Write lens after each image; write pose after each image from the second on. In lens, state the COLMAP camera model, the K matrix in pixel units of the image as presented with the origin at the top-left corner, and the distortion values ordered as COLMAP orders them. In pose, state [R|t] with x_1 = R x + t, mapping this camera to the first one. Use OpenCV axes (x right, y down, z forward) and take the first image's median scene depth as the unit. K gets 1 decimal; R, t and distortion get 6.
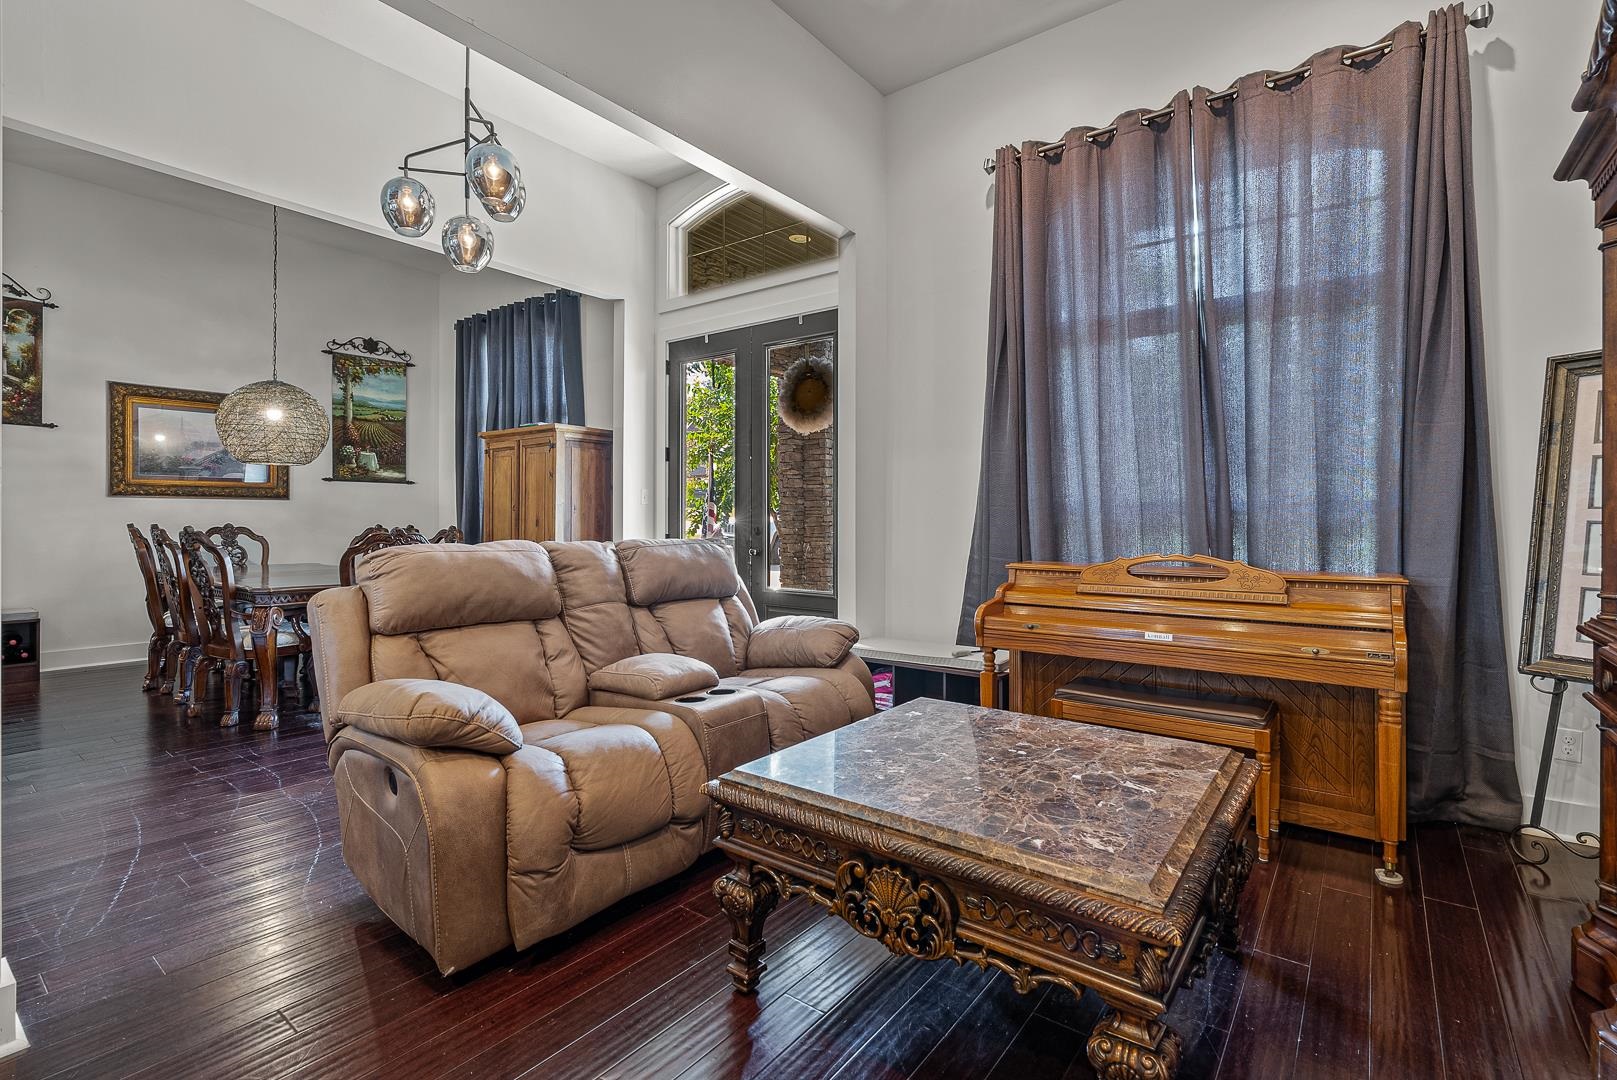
lens RADIAL K [[739.2, 0, 810.8], [0, 739.2, 519.7], [0, 0, 1]] dist [-0.002207, 0.001215]
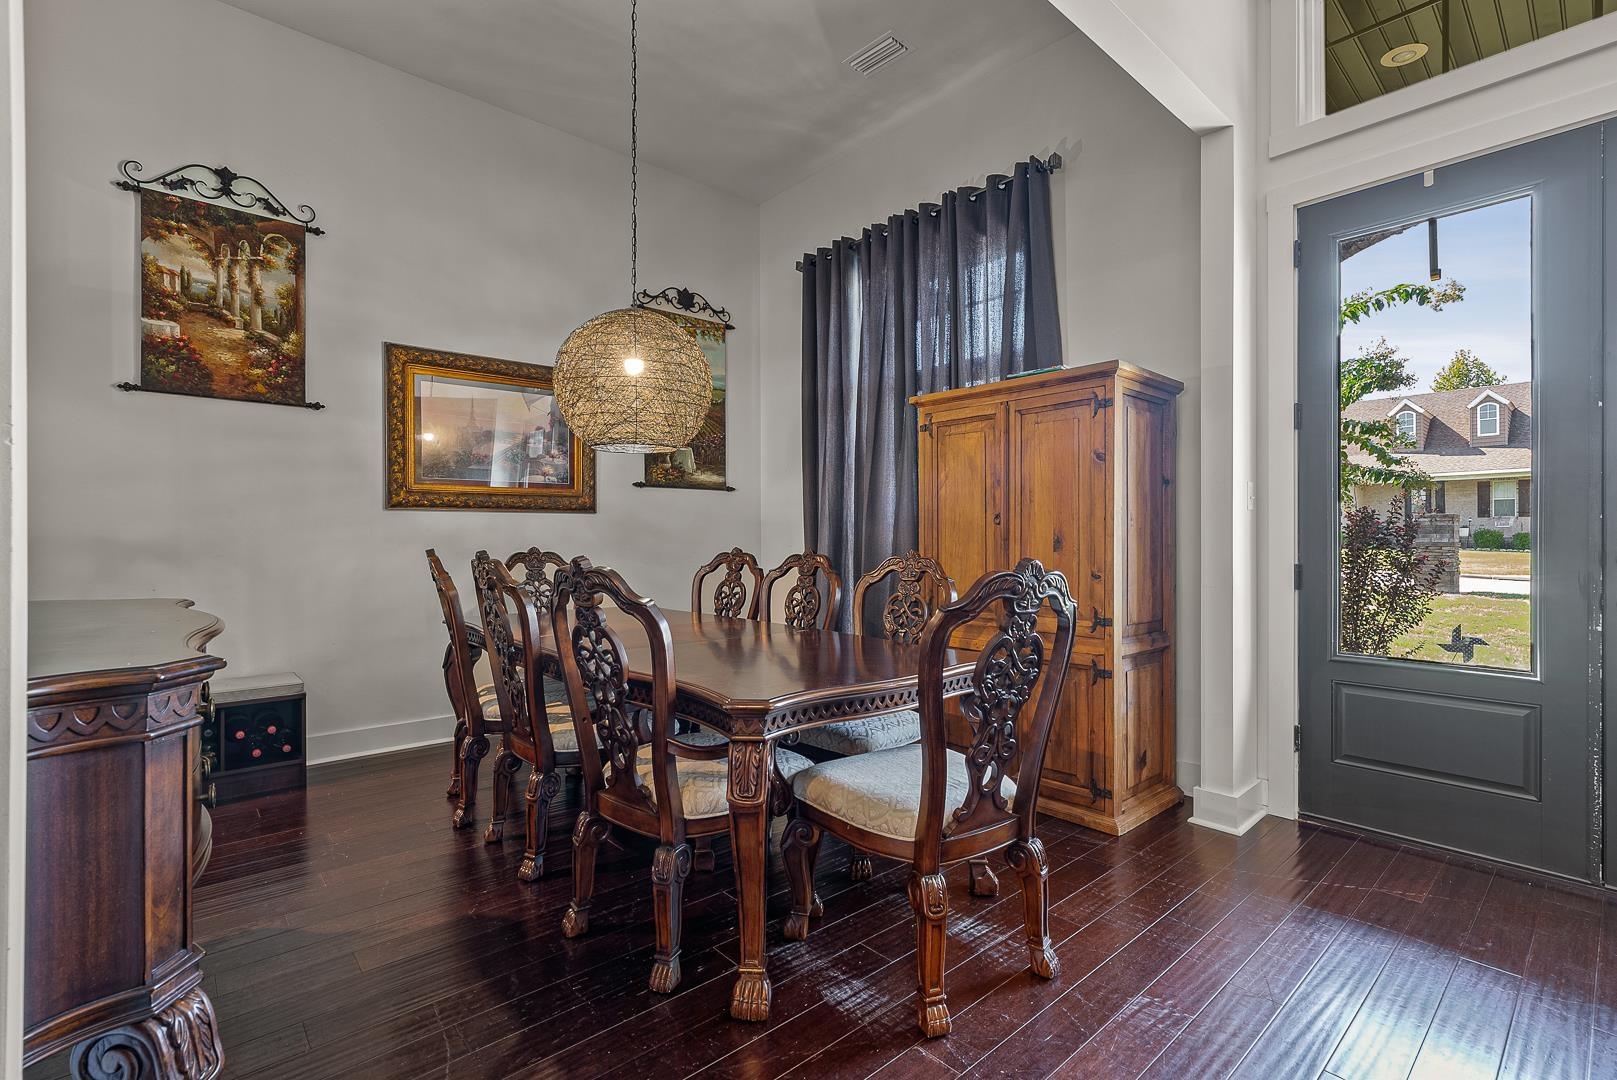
lens RADIAL K [[735.3, 0, 808.5], [0, 735.3, 540.0], [0, 0, 1]] dist [-0.004149, -0.000037]
pose [[0.981521, -0.005064, -0.191287, -0.427166], [0.005565, 0.999982, 0.002084, -0.001717], [0.191273, -0.003111, 0.981532, 0.396552]]
